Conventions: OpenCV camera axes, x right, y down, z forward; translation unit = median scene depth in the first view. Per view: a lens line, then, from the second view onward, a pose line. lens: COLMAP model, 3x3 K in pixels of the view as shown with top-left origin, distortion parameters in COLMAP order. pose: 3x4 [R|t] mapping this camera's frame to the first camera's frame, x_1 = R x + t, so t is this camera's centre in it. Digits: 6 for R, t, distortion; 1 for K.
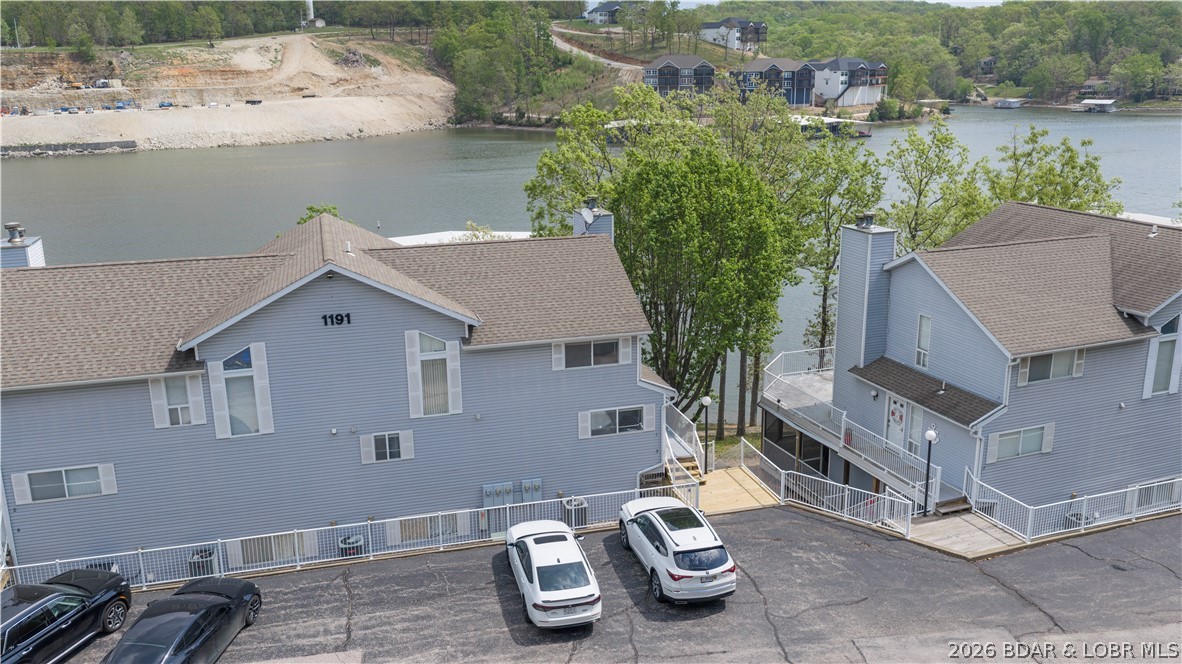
lens RADIAL K [[987.3, 0, 595.2], [0, 987.3, 337.7], [0, 0, 1]] dist [-0.012280, -0.007555]
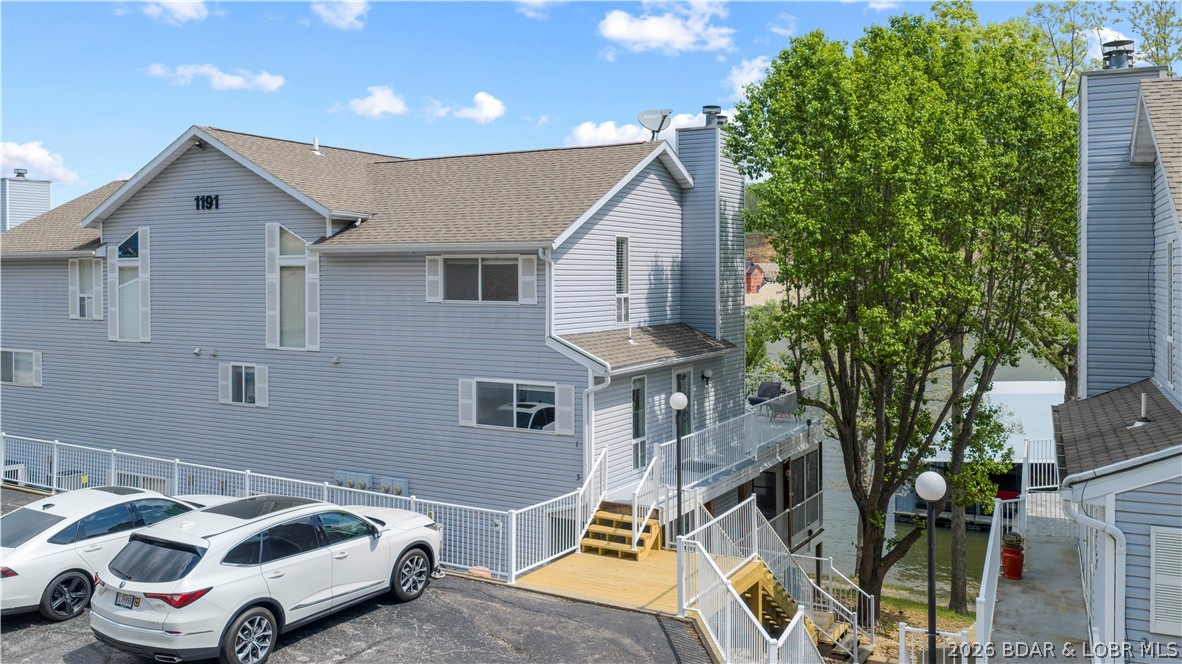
lens RADIAL K [[987.3, 0, 595.6], [0, 987.3, 321.8], [0, 0, 1]] dist [-0.012280, -0.007555]
pose [[0.702926, 0.046805, -0.709721, 0.501979], [-0.201651, 0.970004, -0.135751, 0.114584], [0.682079, 0.238539, 0.691280, 0.674865]]
